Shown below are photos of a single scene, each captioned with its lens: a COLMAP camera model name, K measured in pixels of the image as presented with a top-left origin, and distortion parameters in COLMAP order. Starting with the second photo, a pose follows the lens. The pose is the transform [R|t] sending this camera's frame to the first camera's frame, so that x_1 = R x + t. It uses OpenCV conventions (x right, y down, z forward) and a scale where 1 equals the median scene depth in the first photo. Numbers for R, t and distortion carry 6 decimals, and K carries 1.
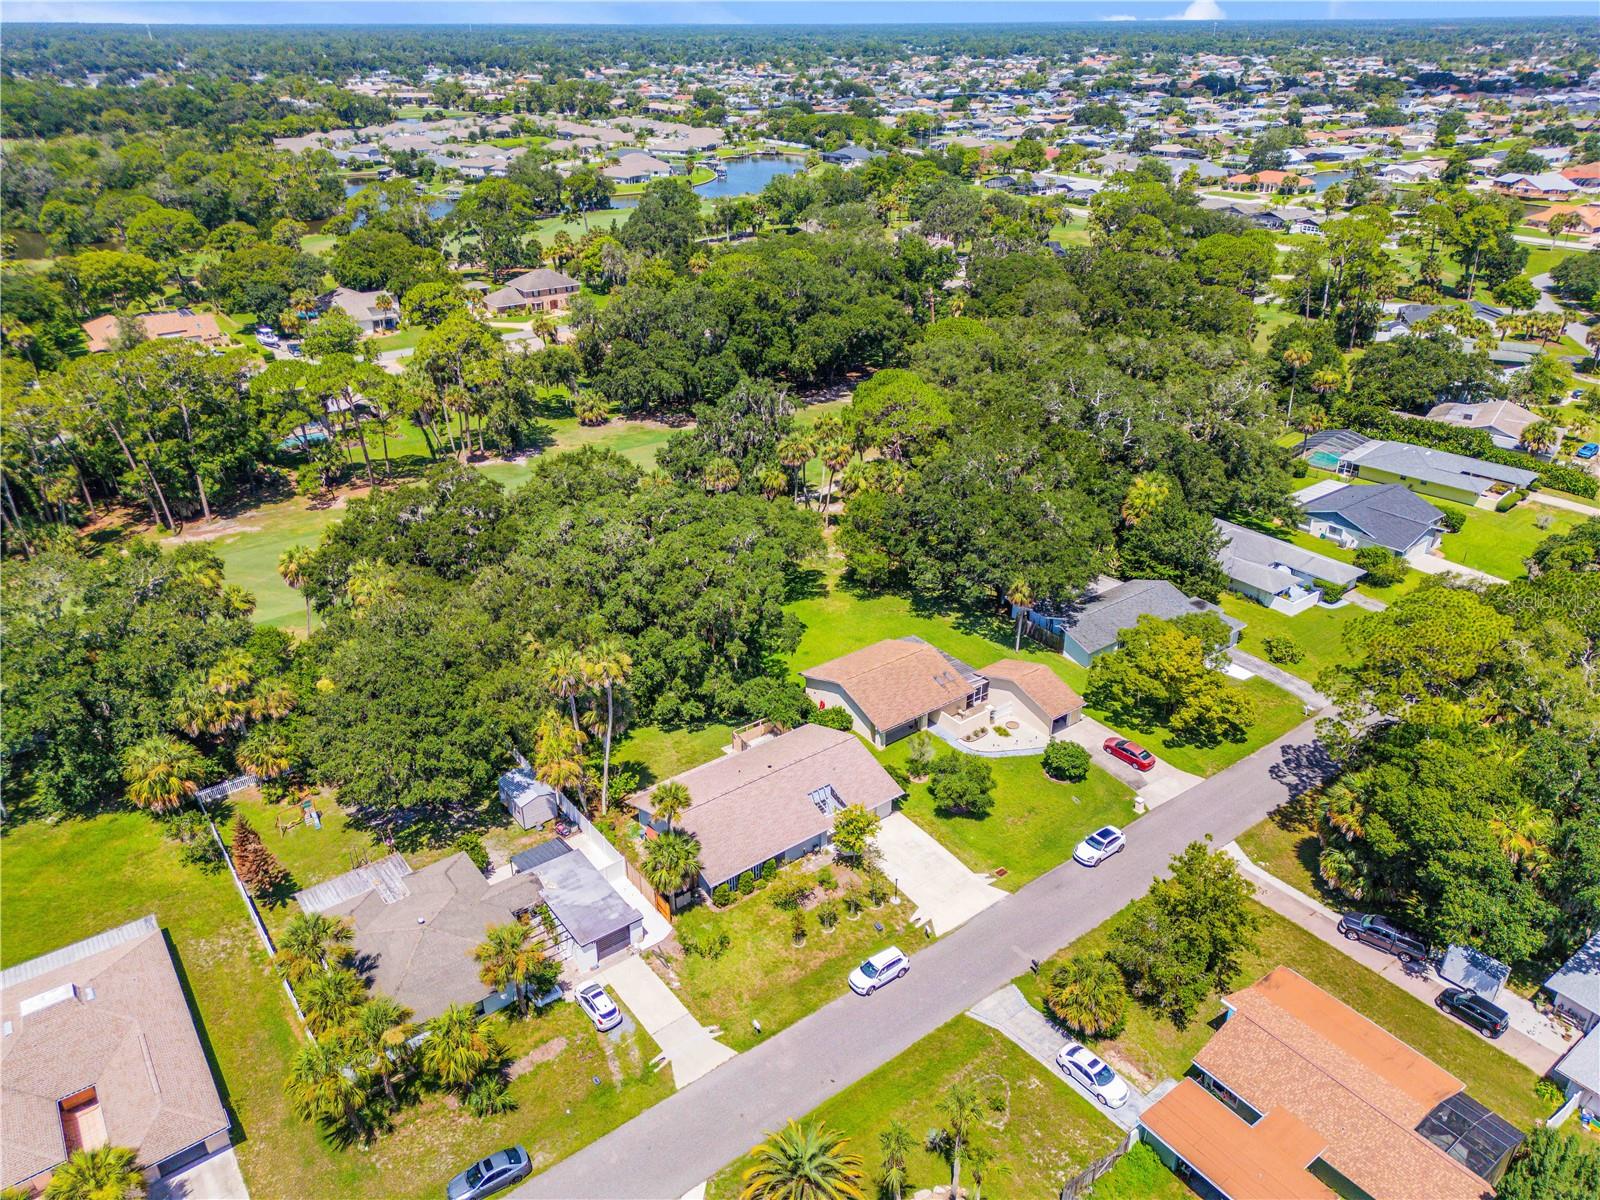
lens RADIAL K [[1121.3, 0, 802.5], [0, 1121.3, 600.4], [0, 0, 1]] dist [0.059931, -0.055733]
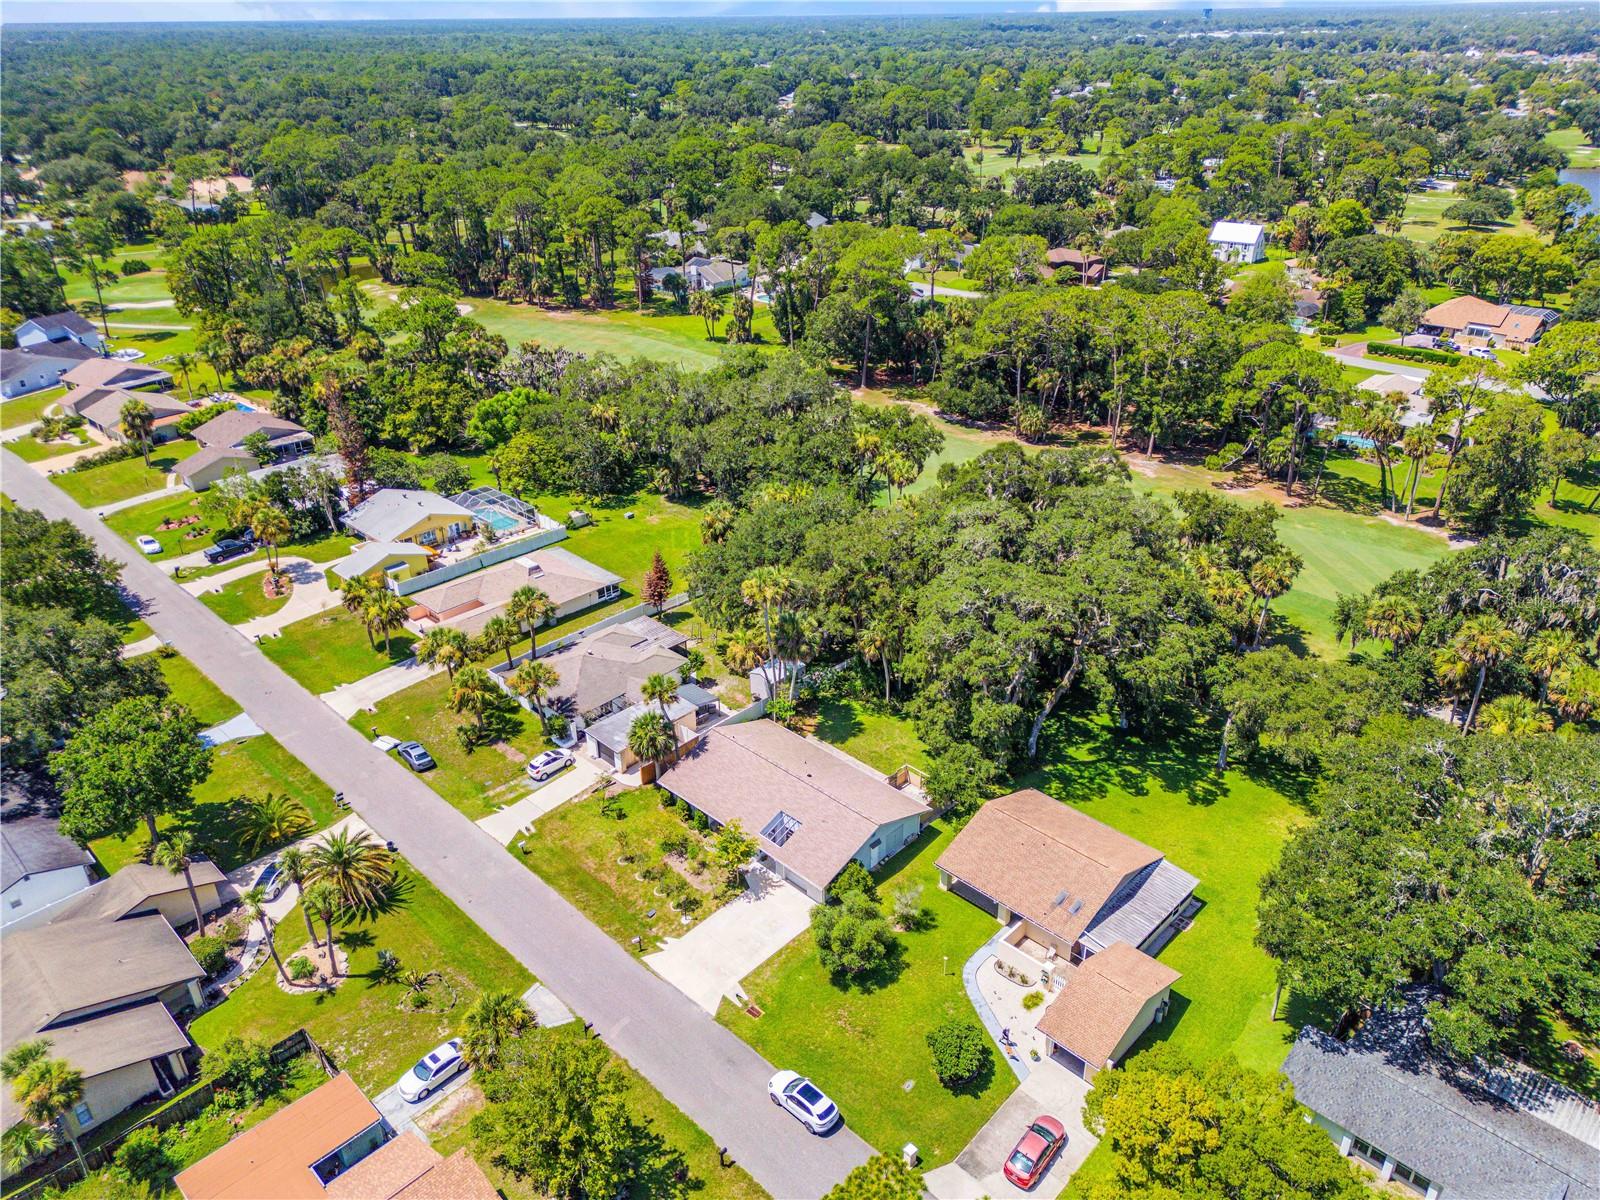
lens RADIAL K [[1121.3, 0, 800.4], [0, 1121.3, 596.8], [0, 0, 1]] dist [0.059931, -0.055733]
pose [[0.155915, 0.450392, -0.879112, 0.685917], [-0.437411, 0.829458, 0.347376, -0.285865], [0.885642, 0.330372, 0.326332, 0.565963]]
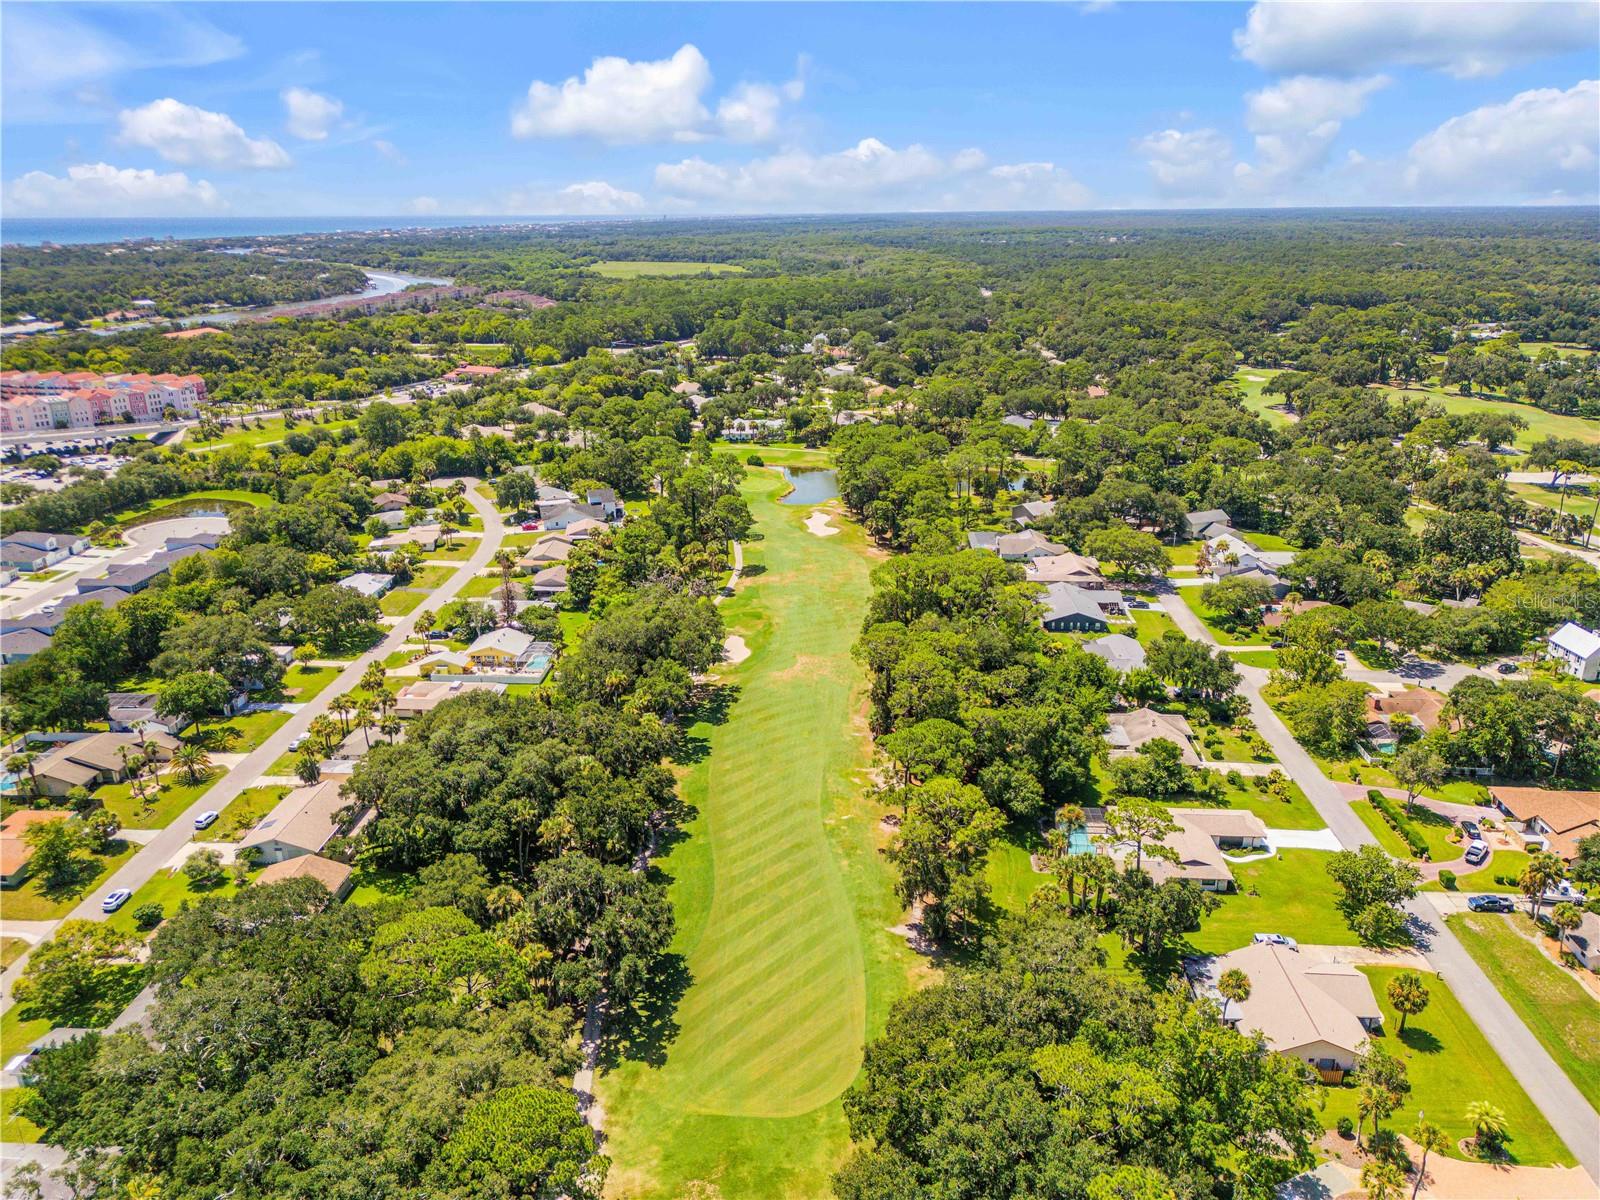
lens RADIAL K [[1121.3, 0, 798.7], [0, 1121.3, 609.0], [0, 0, 1]] dist [0.059931, -0.055733]
pose [[-0.653029, 0.260326, -0.711184, 0.635659], [-0.335854, 0.742127, 0.580043, -1.380562], [0.678789, 0.617639, -0.397199, 1.938560]]
